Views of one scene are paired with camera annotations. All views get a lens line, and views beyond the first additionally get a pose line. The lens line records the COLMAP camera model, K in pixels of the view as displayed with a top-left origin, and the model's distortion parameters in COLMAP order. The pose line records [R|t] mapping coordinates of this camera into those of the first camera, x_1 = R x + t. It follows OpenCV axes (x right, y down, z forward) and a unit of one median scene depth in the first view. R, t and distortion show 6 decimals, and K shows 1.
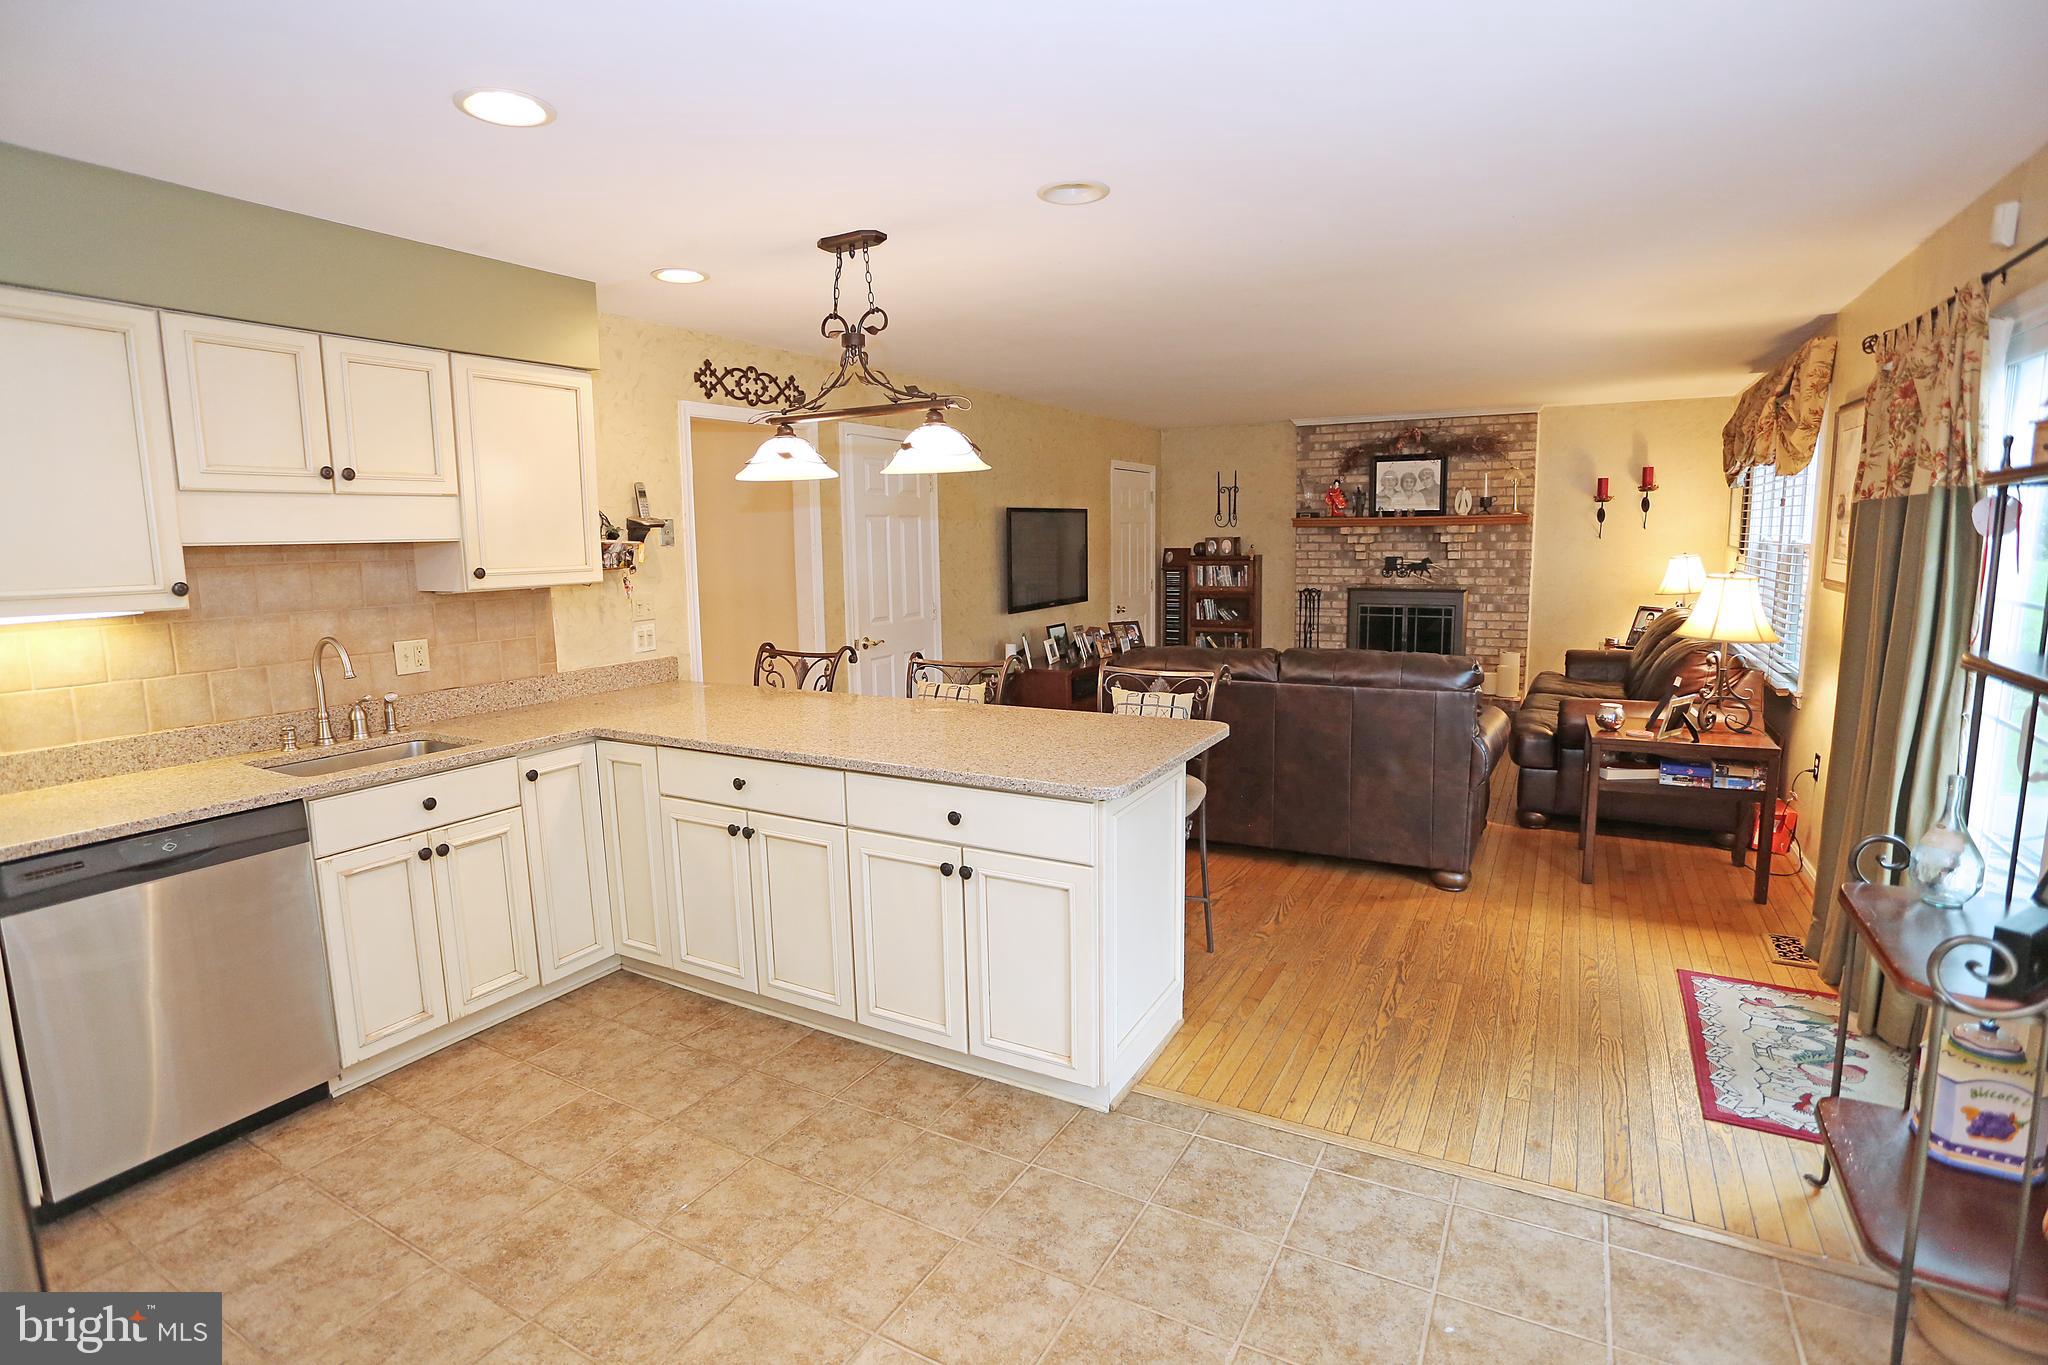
lens RADIAL K [[998.9, 0, 1016.4], [0, 998.9, 676.0], [0, 0, 1]] dist [-0.070923, 0.028088]
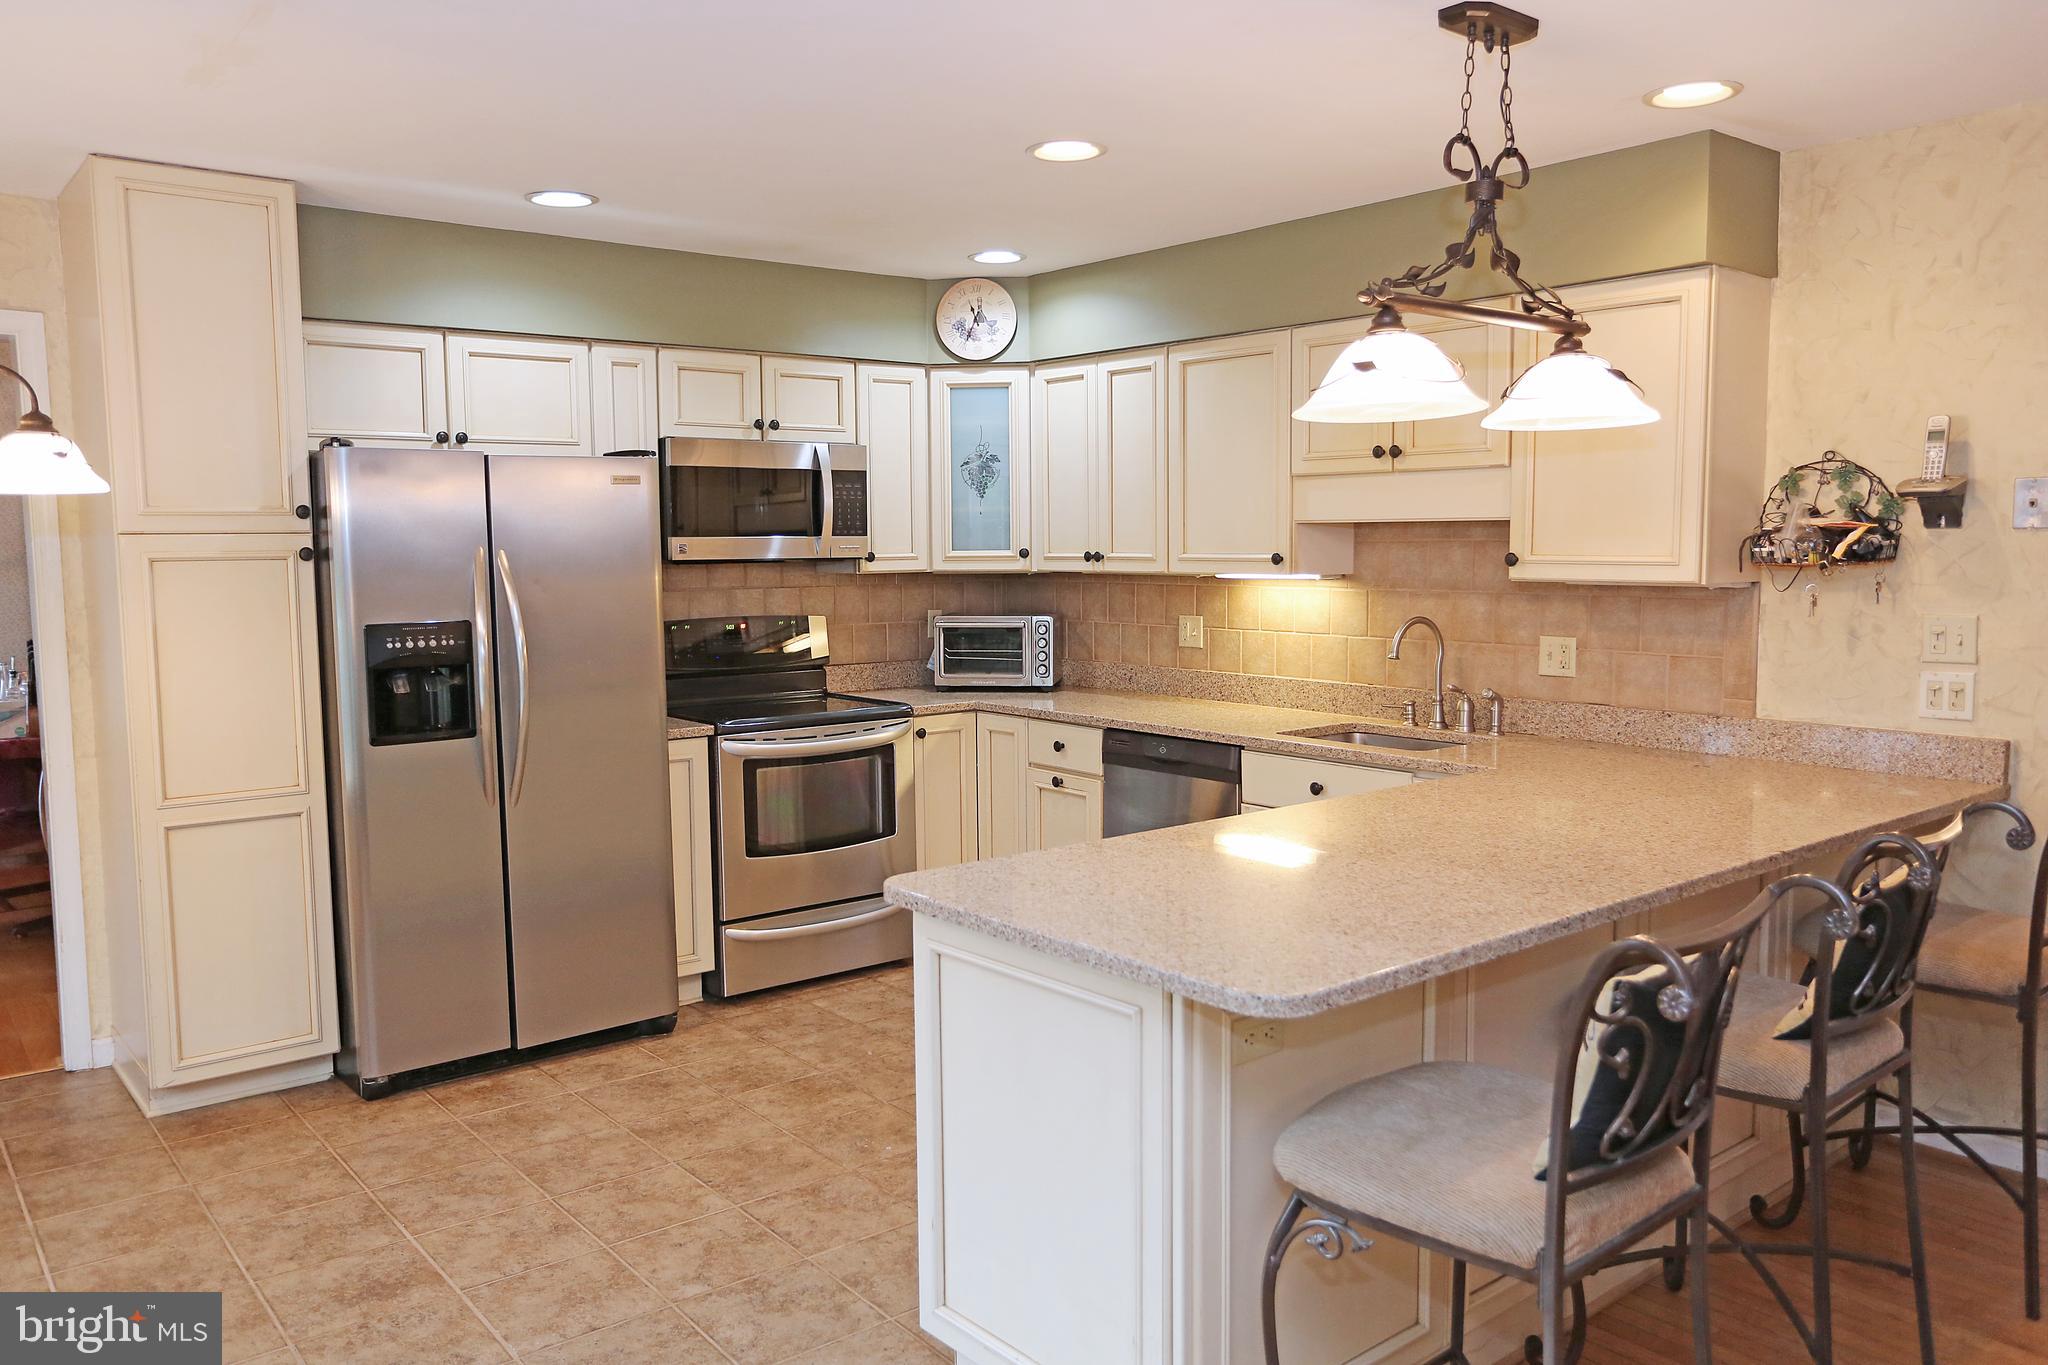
lens RADIAL K [[1510.2, 0, 1012.6], [0, 1510.2, 675.6], [0, 0, 1]] dist [-0.018407, 0.032942]
pose [[-0.367461, 0.104224, -0.924181, 0.568562], [-0.116245, 0.980761, 0.156825, -0.115427], [0.922746, 0.165059, -0.348276, 0.776784]]
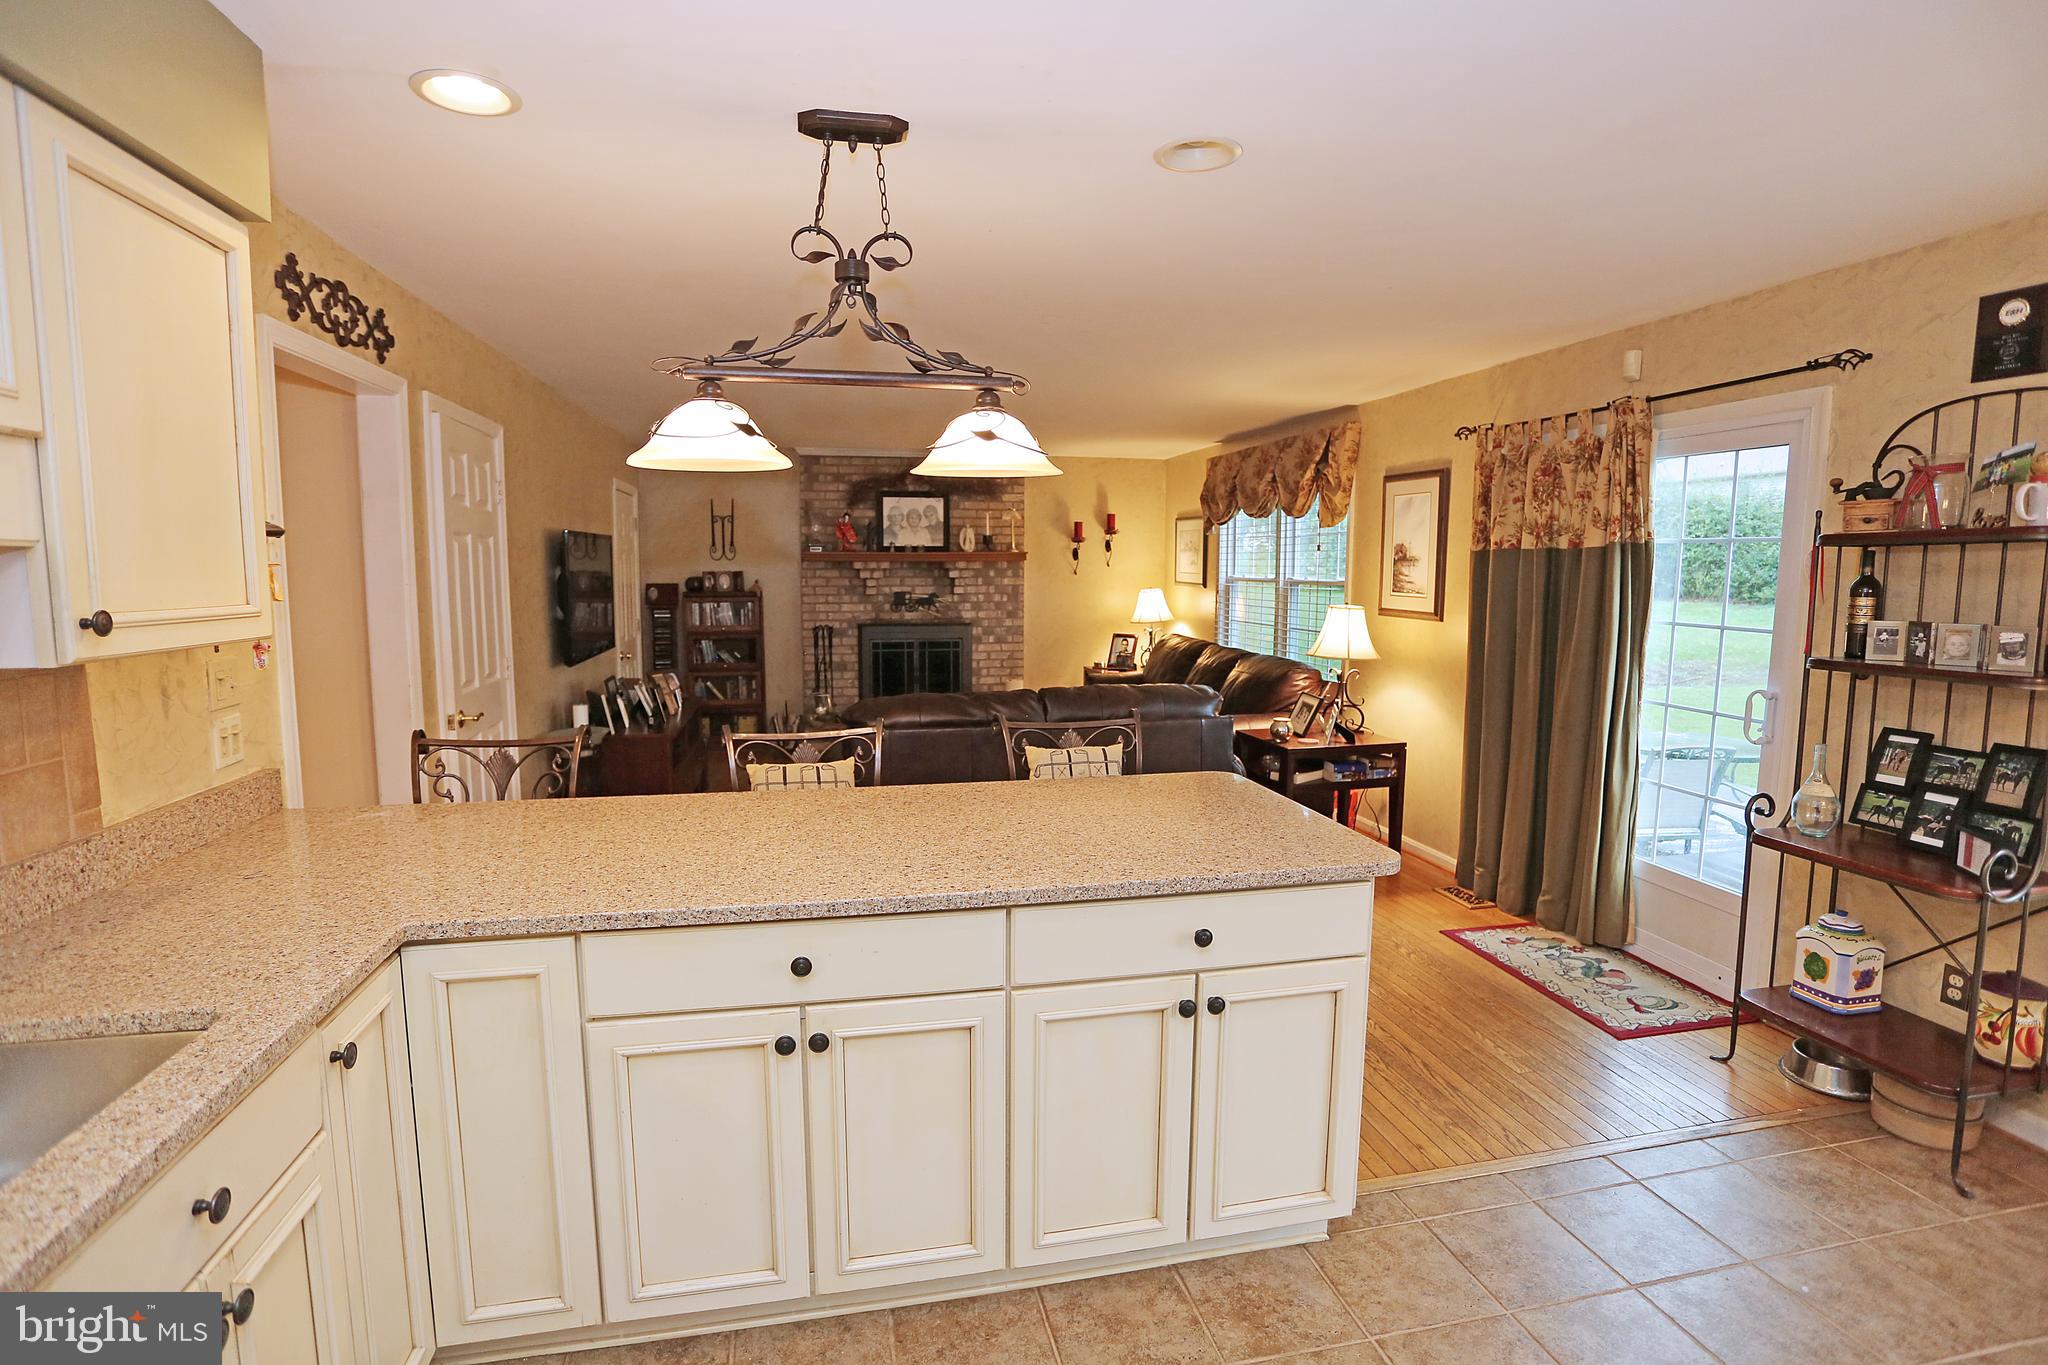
lens RADIAL K [[998.9, 0, 1017.0], [0, 998.9, 675.2], [0, 0, 1]] dist [-0.070923, 0.028088]
pose [[0.748856, -0.052467, 0.660653, -0.382632], [0.076842, 0.997012, -0.007922, -0.035126], [-0.658263, 0.056698, 0.750650, 0.306870]]
